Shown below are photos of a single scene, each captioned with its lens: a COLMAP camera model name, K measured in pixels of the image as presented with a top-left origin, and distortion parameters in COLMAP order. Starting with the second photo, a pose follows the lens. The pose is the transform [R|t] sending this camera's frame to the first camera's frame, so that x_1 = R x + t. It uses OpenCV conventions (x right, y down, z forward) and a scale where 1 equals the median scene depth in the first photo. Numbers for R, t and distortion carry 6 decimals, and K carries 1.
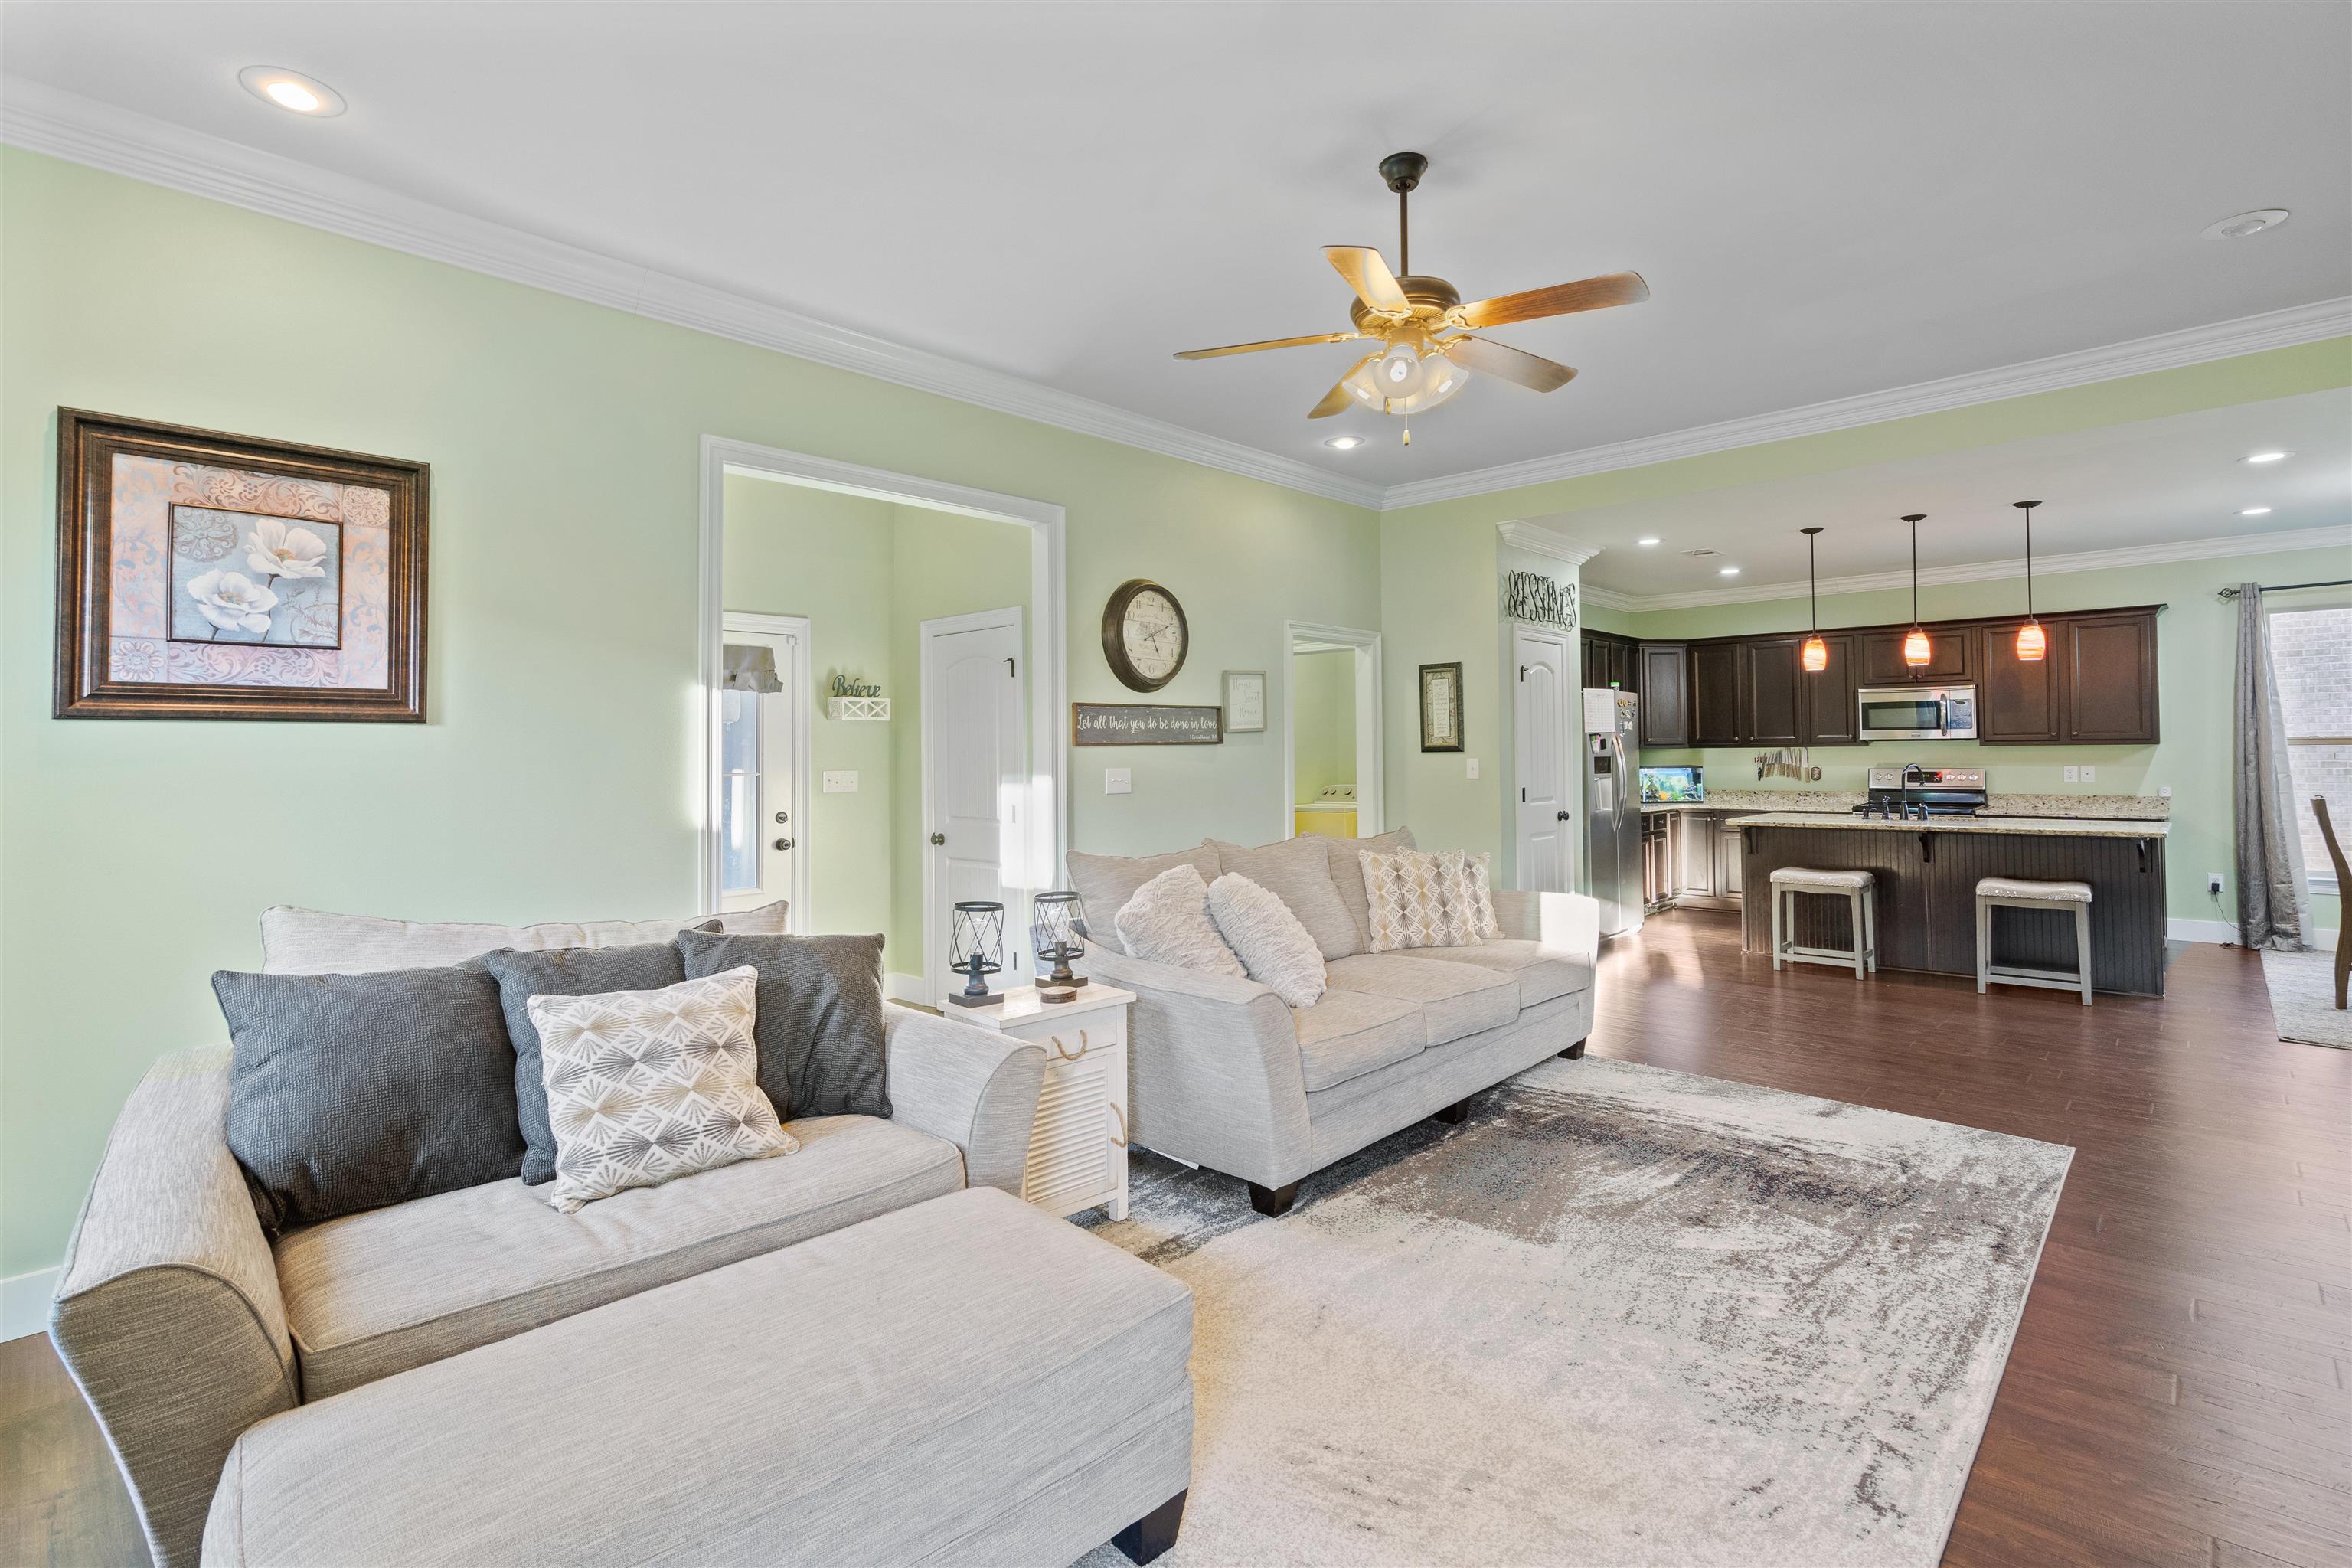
lens RADIAL K [[1092.7, 0, 1158.8], [0, 1092.7, 734.7], [0, 0, 1]] dist [-0.004630, 0.000605]
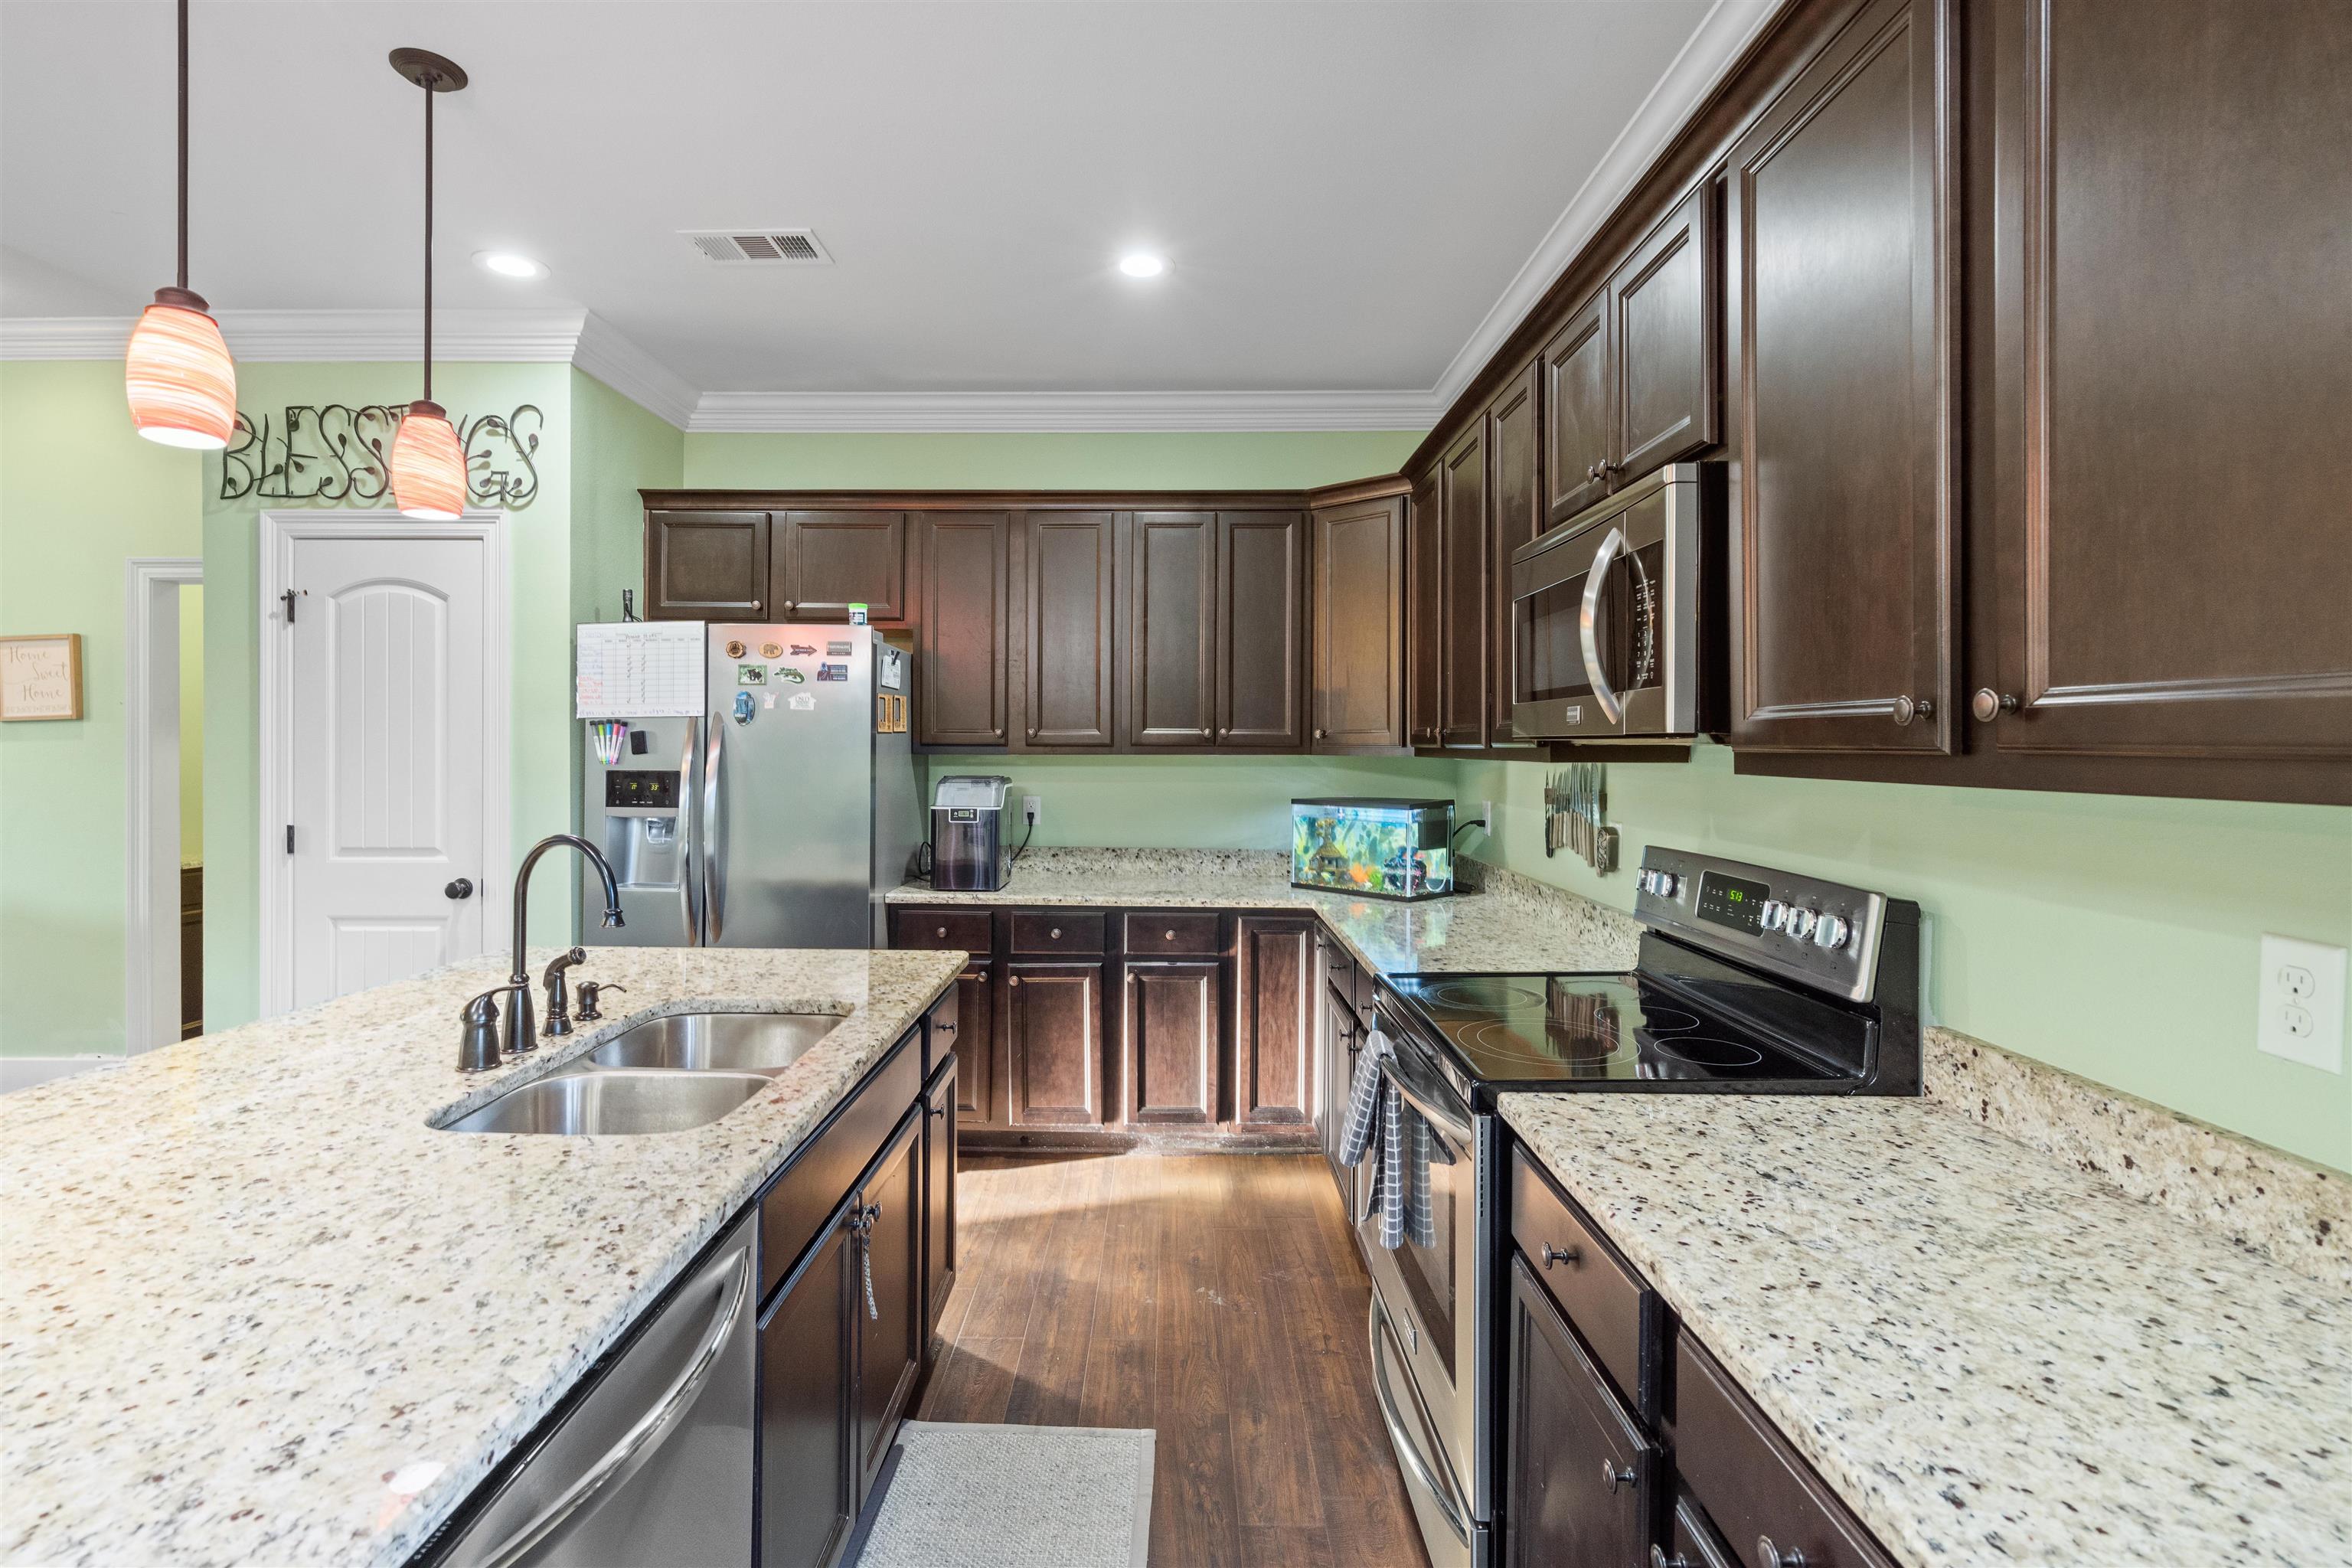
lens RADIAL K [[1092.7, 0, 1158.8], [0, 1092.7, 734.7], [0, 0, 1]] dist [-0.004630, 0.000605]
pose [[0.677017, 0.005116, -0.735949, 1.609858], [0.002971, 0.999949, 0.009684, 0.002089], [0.735961, -0.008743, 0.676967, 1.542188]]
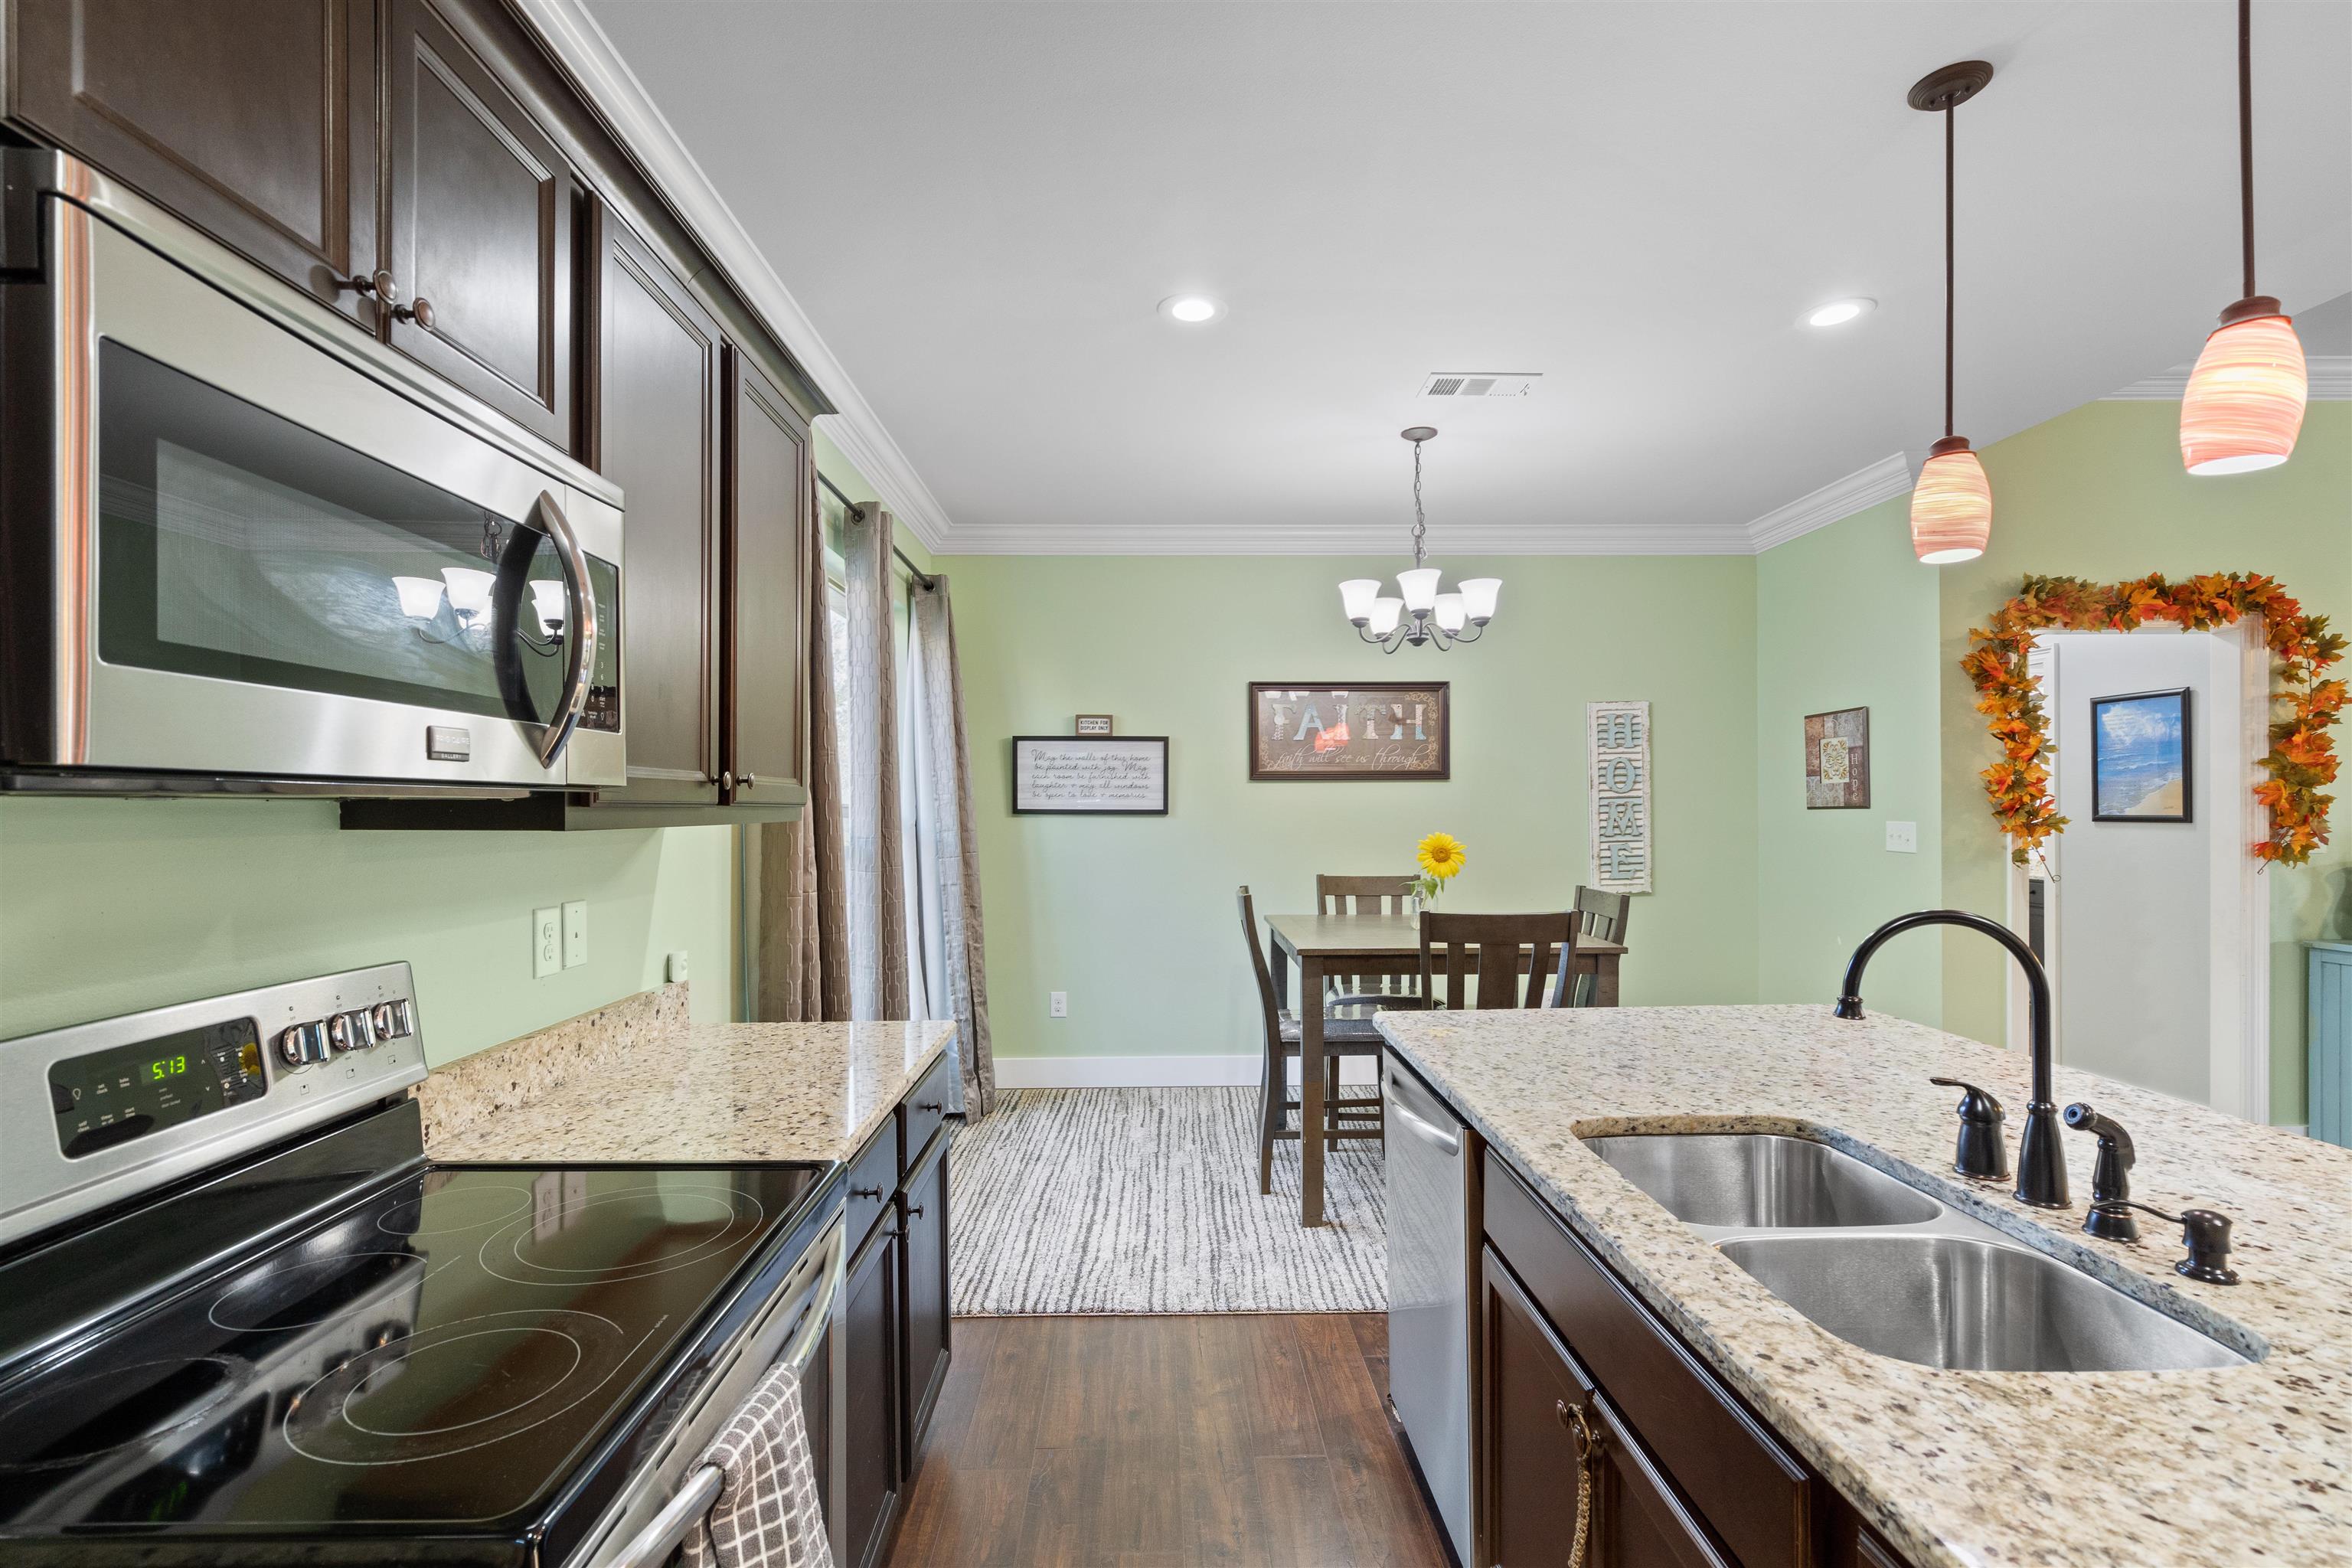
lens RADIAL K [[1064.9, 0, 1173.4], [0, 1064.9, 818.7], [0, 0, 1]] dist [-0.013584, 0.000102]
pose [[-0.700670, 0.004597, 0.713470, 1.085500], [-0.000269, 0.999977, -0.006706, 0.018415], [-0.713485, -0.004890, -0.700653, 2.044722]]
